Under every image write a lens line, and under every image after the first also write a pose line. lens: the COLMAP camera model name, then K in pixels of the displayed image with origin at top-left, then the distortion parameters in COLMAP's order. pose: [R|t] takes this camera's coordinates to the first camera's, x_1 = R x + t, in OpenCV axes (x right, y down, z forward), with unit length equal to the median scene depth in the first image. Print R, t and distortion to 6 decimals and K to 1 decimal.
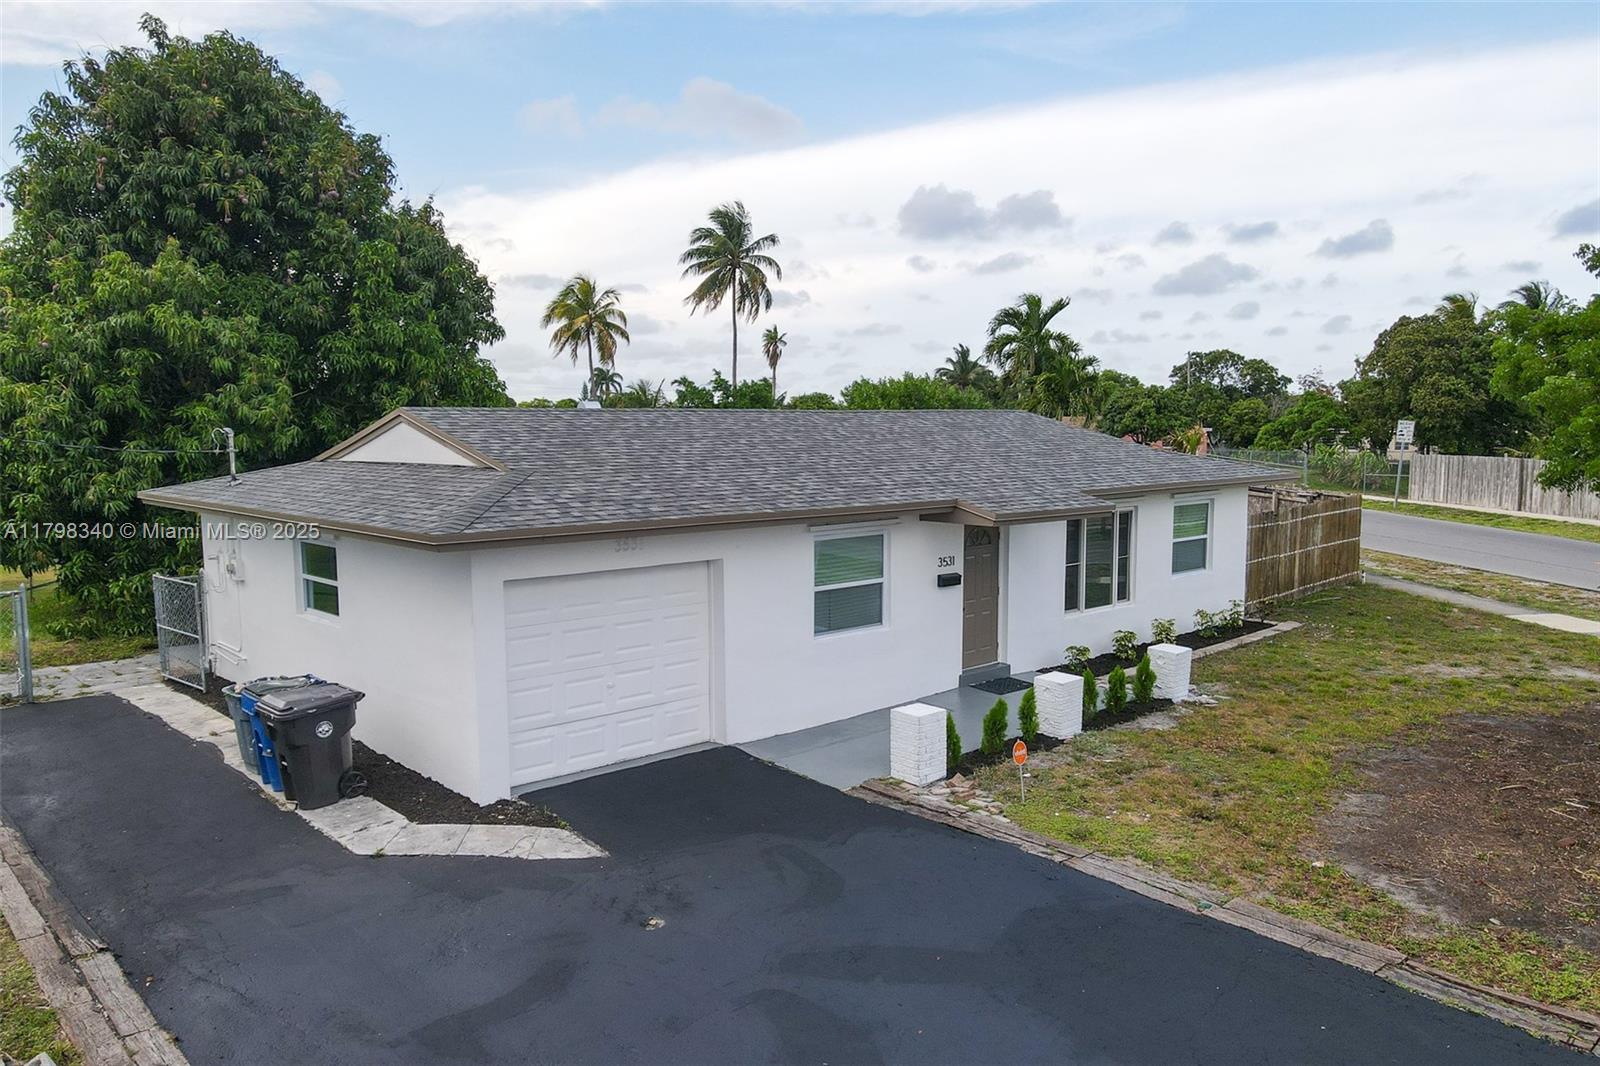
lens RADIAL K [[1155.4, 0, 775.6], [0, 1155.4, 519.4], [0, 0, 1]] dist [0.001020, 0.050159]
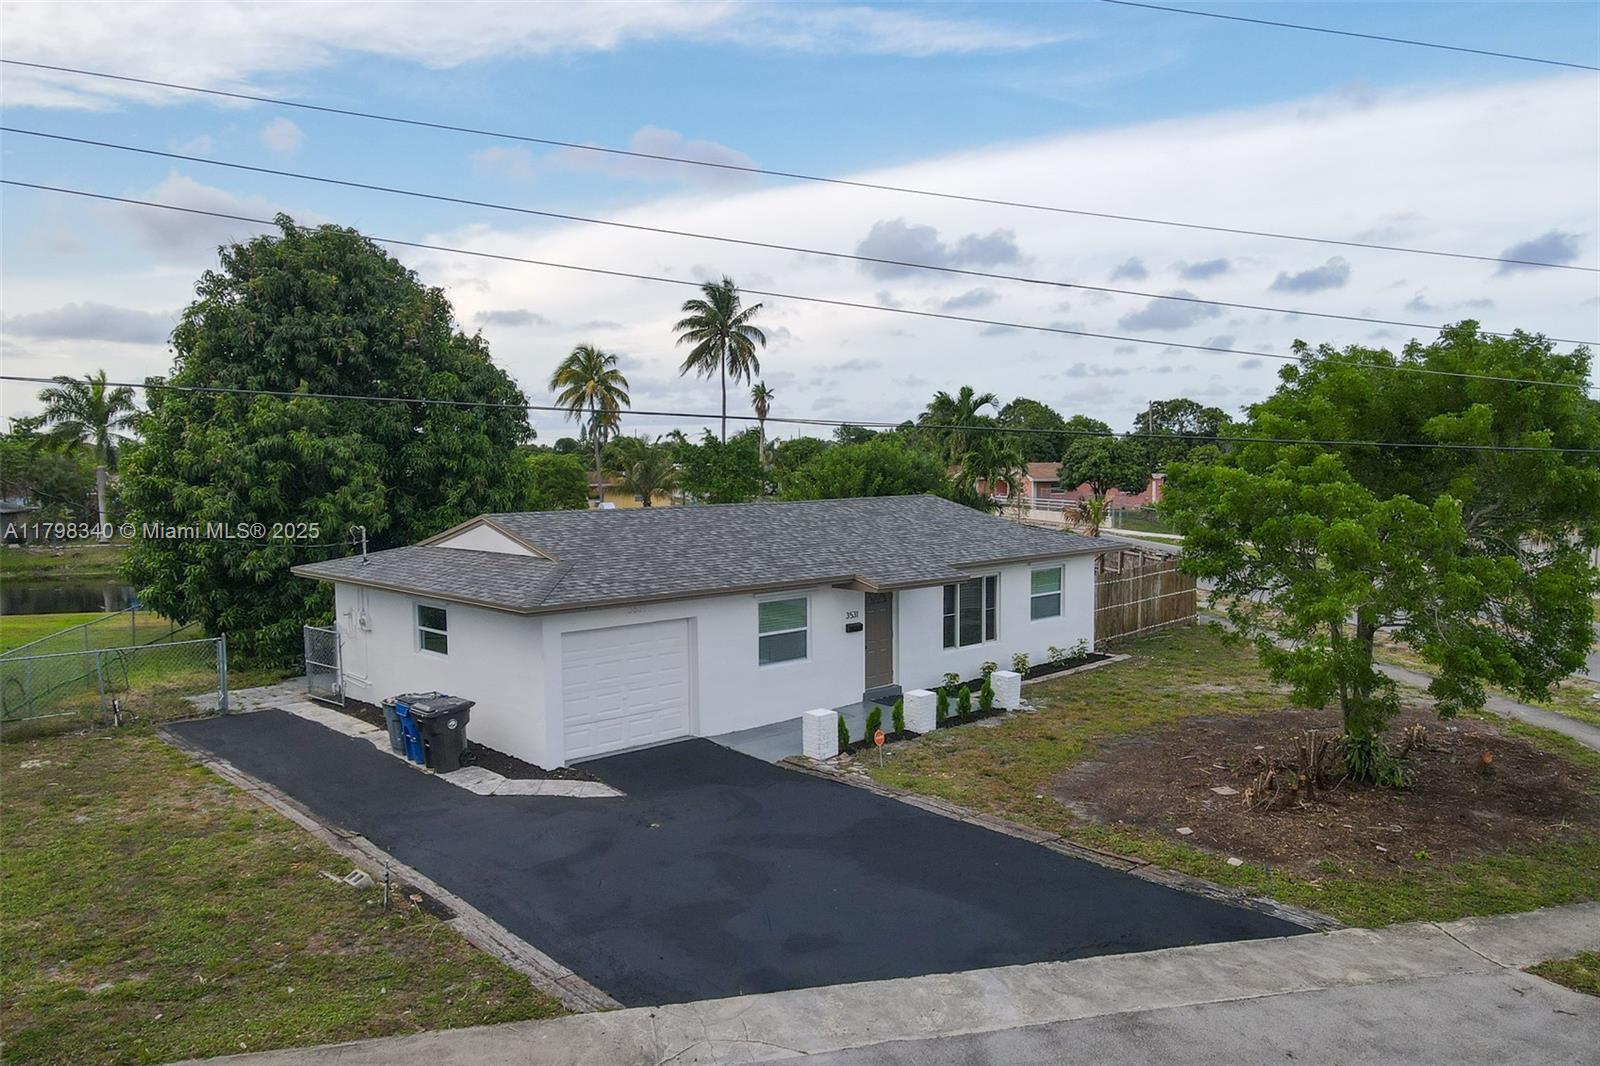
lens RADIAL K [[1141.2, 0, 774.4], [0, 1141.2, 530.1], [0, 0, 1]] dist [0.017901, -0.003961]
pose [[0.999986, -0.004484, 0.002795, 0.045693], [0.004541, 0.999774, -0.020748, -0.041480], [-0.002701, 0.020760, 0.999781, -0.448536]]
